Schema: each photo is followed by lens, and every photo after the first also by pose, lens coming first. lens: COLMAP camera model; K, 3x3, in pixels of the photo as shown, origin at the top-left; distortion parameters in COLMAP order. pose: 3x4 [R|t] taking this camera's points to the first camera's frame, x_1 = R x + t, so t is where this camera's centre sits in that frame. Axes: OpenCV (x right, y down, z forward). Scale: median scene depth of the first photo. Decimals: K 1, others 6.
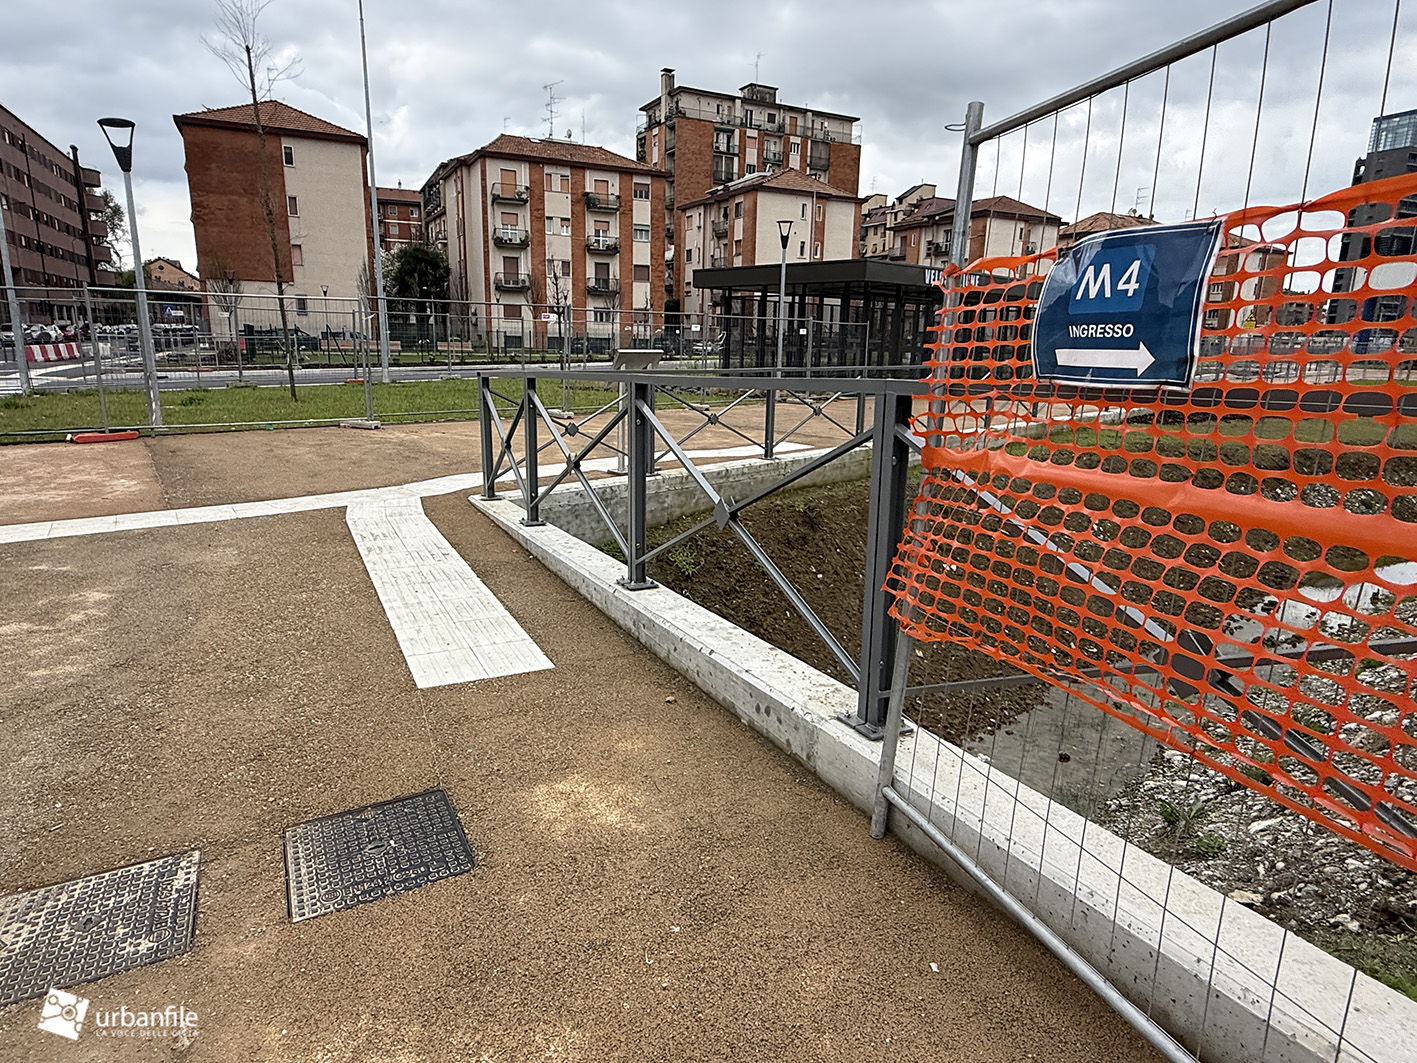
lens RADIAL K [[833.7, 0, 704.4], [0, 833.7, 536.9], [0, 0, 1]] dist [0.001419, -0.003446]
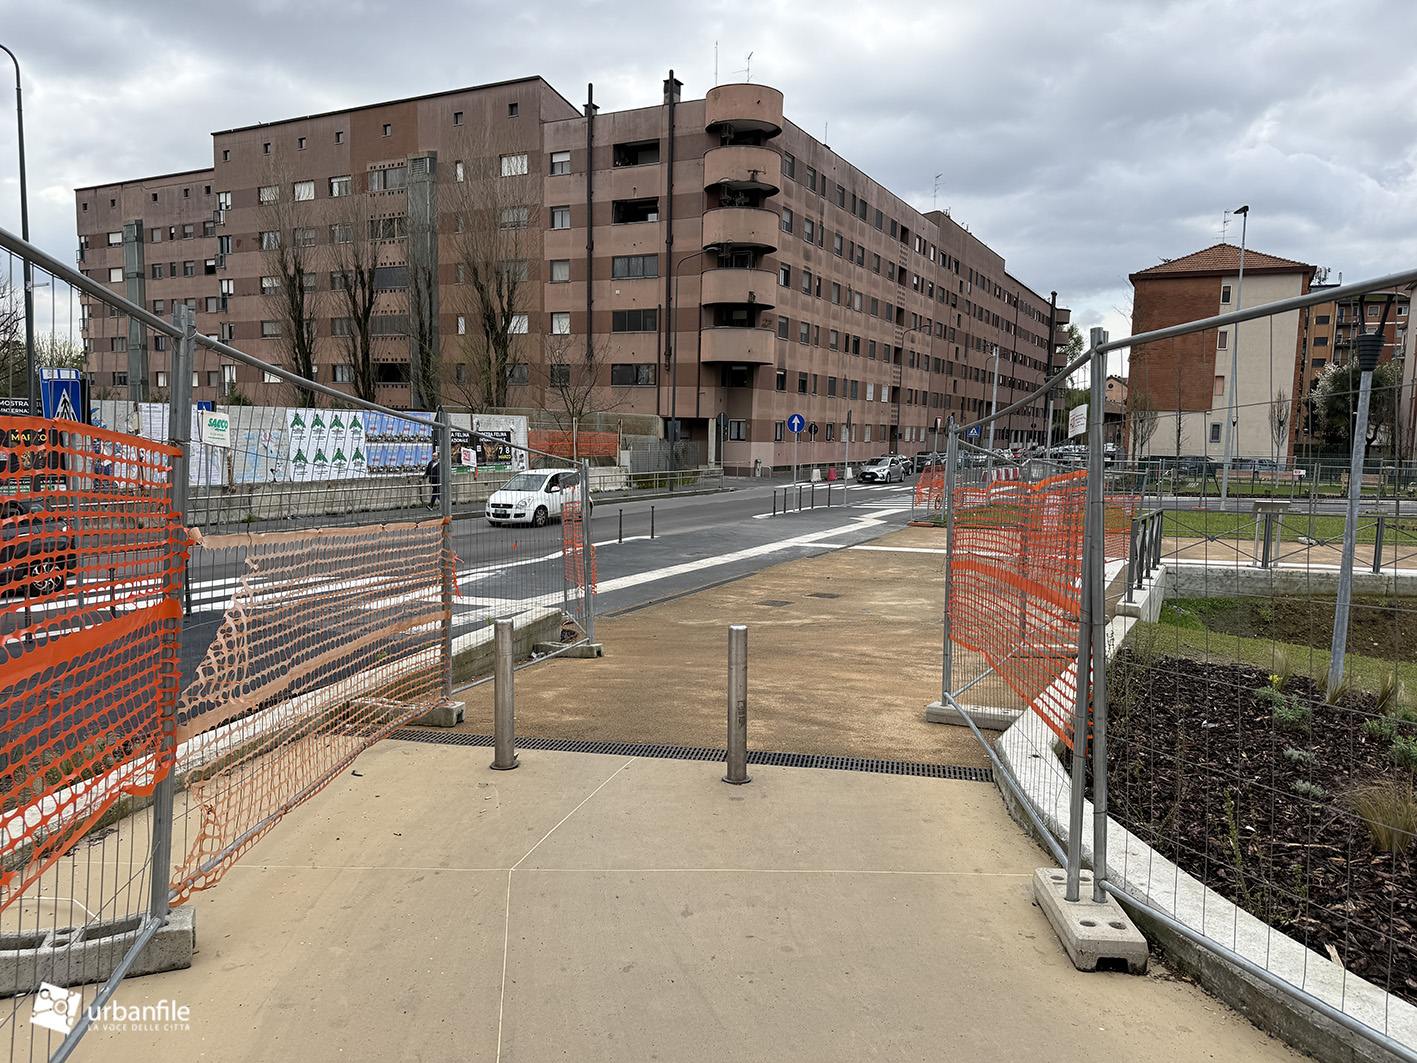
lens RADIAL K [[999.9, 0, 700.1], [0, 999.9, 528.5], [0, 0, 1]] dist [0.003780, -0.001917]
pose [[0.582774, 0.078451, -0.808839, 0.104069], [-0.204093, 0.977557, -0.052235, 0.021620], [0.786588, 0.195520, 0.585706, -0.133372]]
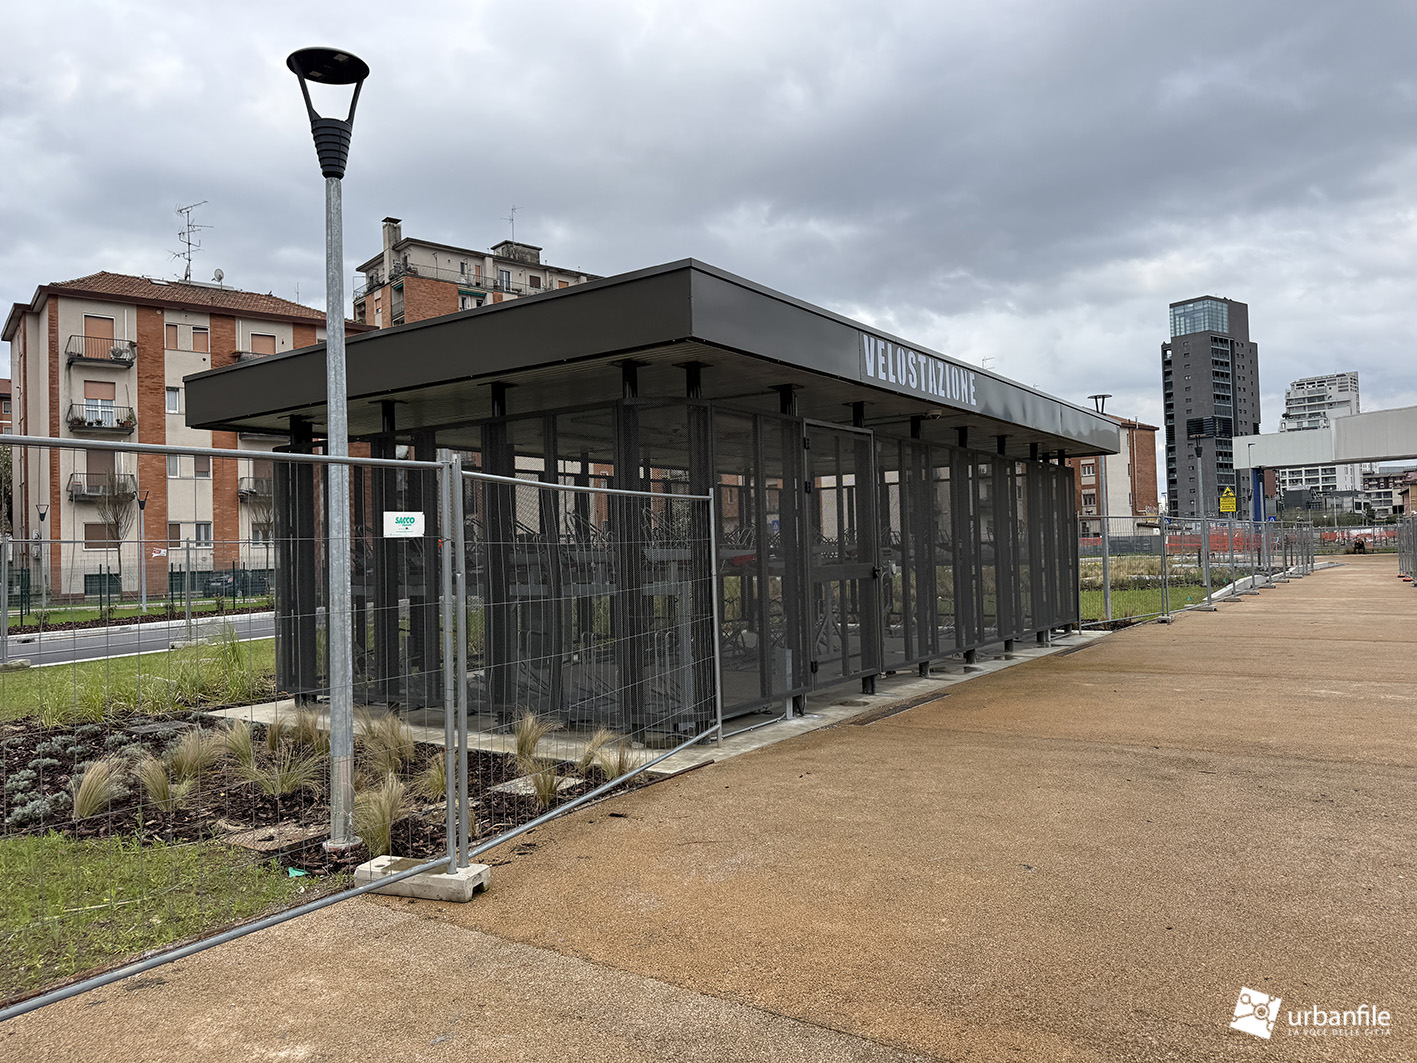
lens RADIAL K [[999.9, 0, 700.1], [0, 999.9, 528.5], [0, 0, 1]] dist [0.003780, -0.001917]
pose [[0.976870, -0.044763, 0.209096, 0.031154], [0.096826, 0.964449, -0.245892, -0.041752], [-0.190656, 0.260450, 0.946476, 0.176241]]
